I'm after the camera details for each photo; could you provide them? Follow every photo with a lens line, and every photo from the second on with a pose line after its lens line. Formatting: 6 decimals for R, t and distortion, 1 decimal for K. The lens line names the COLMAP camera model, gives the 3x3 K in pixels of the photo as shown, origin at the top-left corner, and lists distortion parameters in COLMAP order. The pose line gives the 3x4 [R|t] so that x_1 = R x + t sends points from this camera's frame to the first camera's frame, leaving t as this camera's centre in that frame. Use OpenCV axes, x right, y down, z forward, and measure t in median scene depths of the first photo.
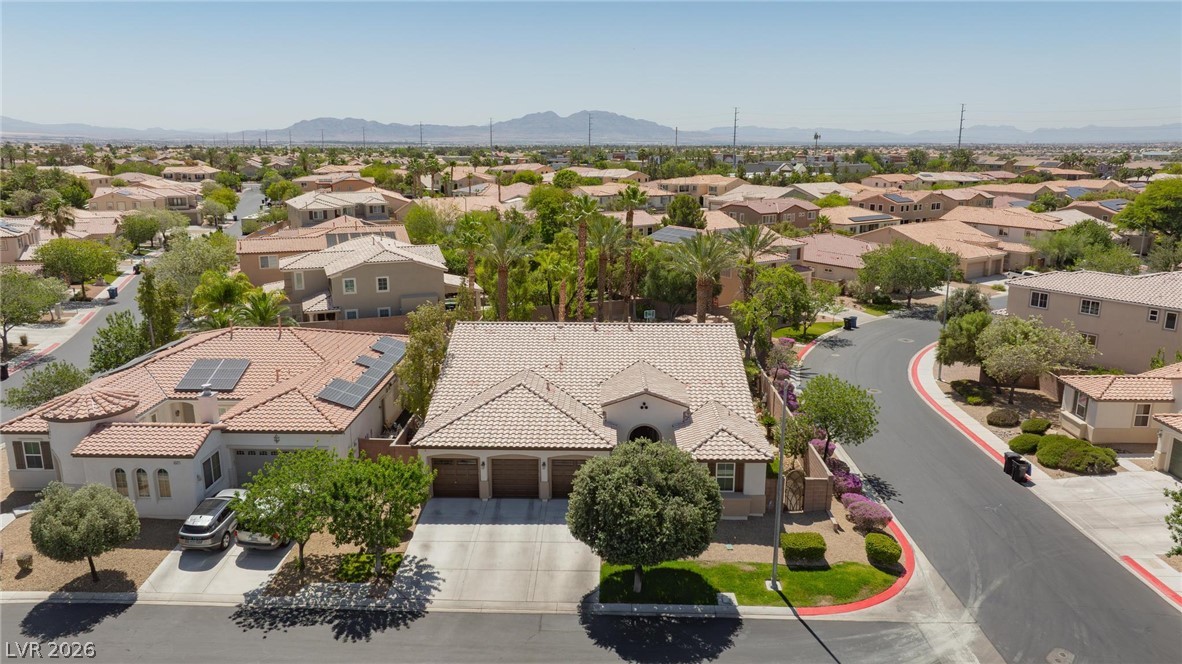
lens RADIAL K [[825.3, 0, 591.0], [0, 825.3, 332.0], [0, 0, 1]] dist [-0.007838, 0.003225]
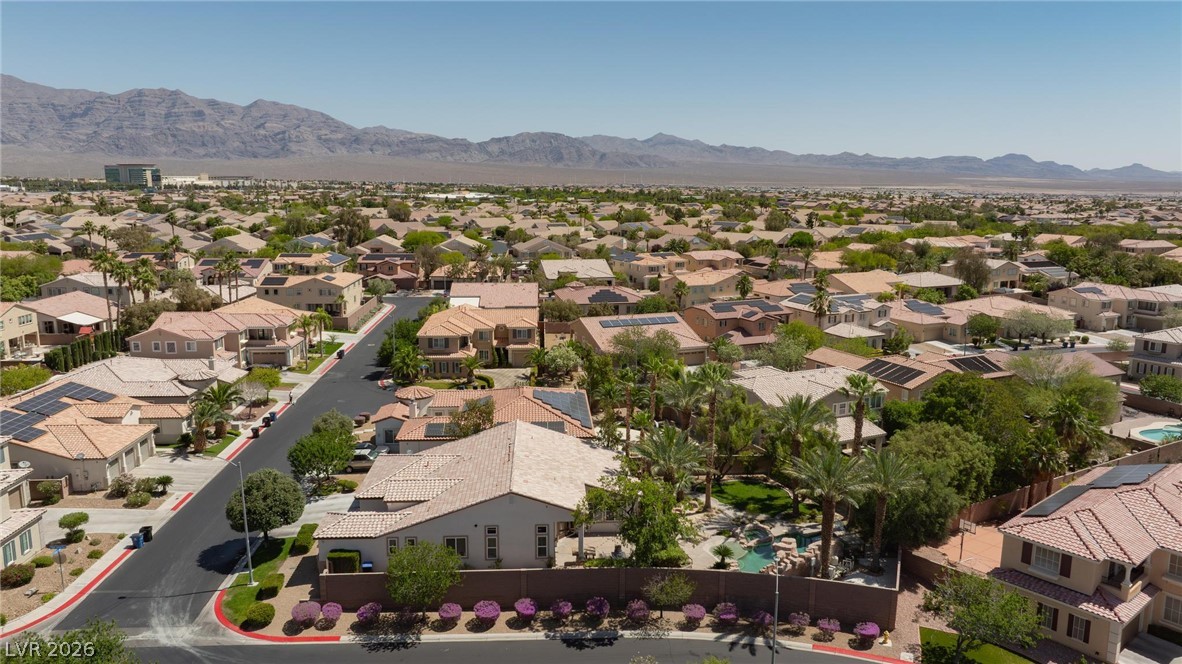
lens RADIAL K [[825.3, 0, 591.0], [0, 825.3, 332.0], [0, 0, 1]] dist [-0.007838, 0.003225]
pose [[0.088171, 0.178634, -0.979957, 1.376303], [-0.238588, 0.958939, 0.153336, -0.456606], [0.967110, 0.220286, 0.127171, 1.002577]]
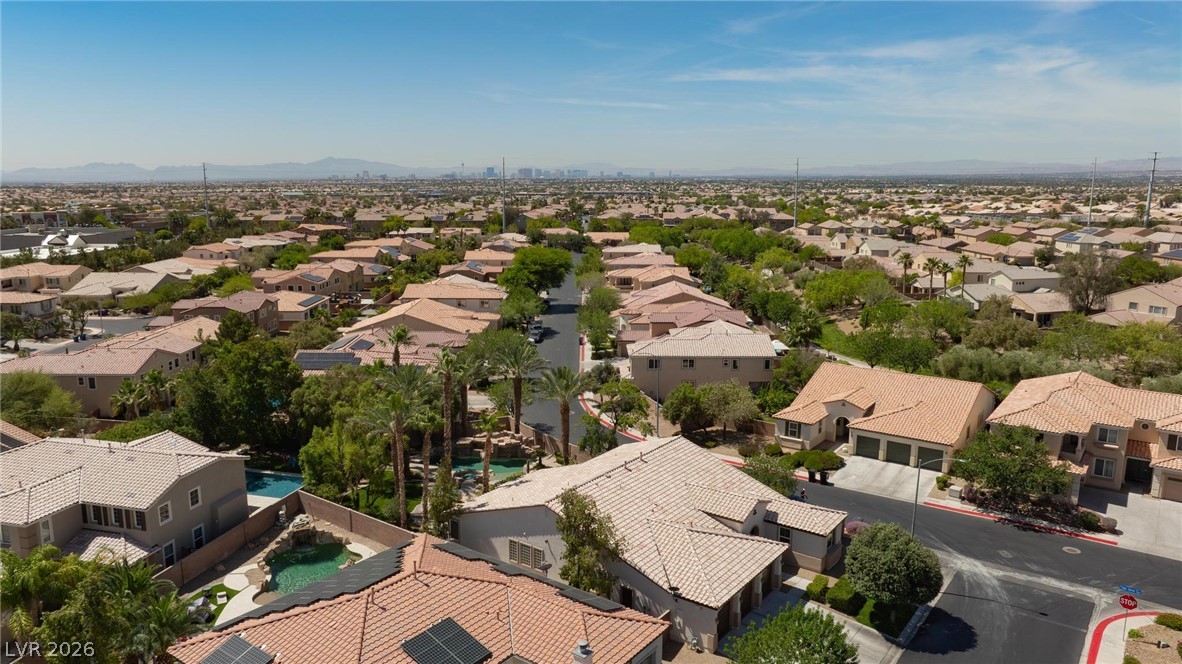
lens RADIAL K [[825.3, 0, 591.0], [0, 825.3, 332.0], [0, 0, 1]] dist [-0.007838, 0.003225]
pose [[0.582756, -0.153986, 0.797925, -1.022283], [0.191295, 0.980285, 0.049468, -0.289145], [-0.789811, 0.123811, 0.600724, 0.334905]]
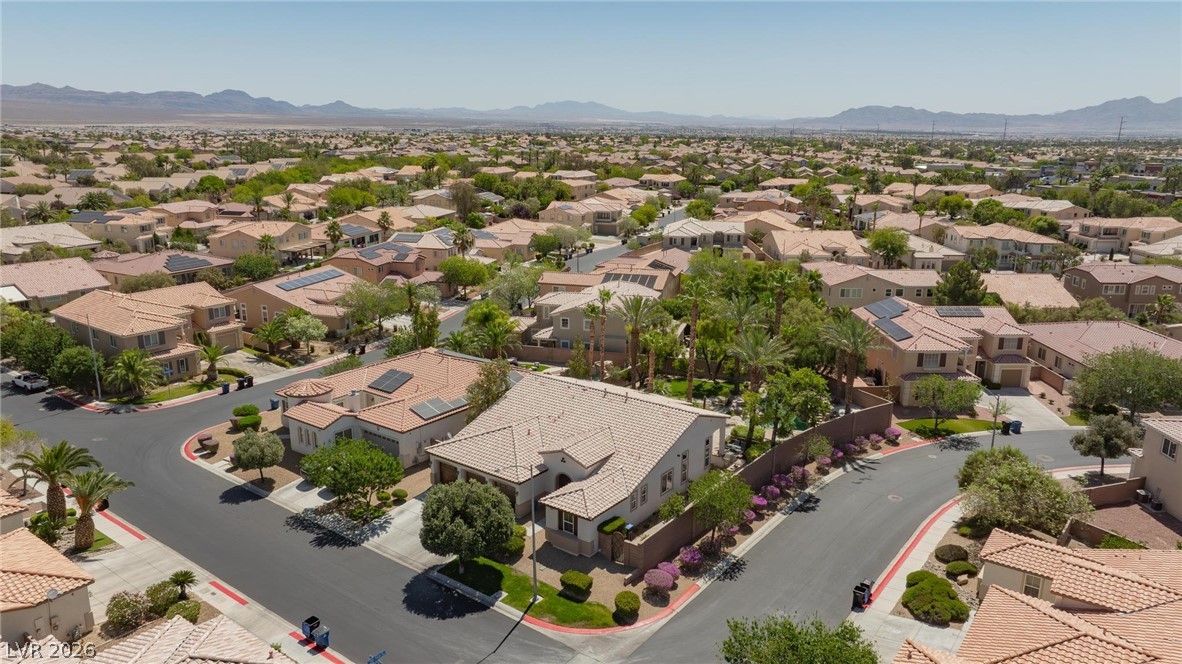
lens RADIAL K [[825.3, 0, 591.0], [0, 825.3, 332.0], [0, 0, 1]] dist [-0.007838, 0.003225]
pose [[0.813069, 0.144969, -0.563829, 0.794994], [-0.137125, 0.988939, 0.056532, -0.195787], [0.565788, 0.031350, 0.823955, -0.131254]]
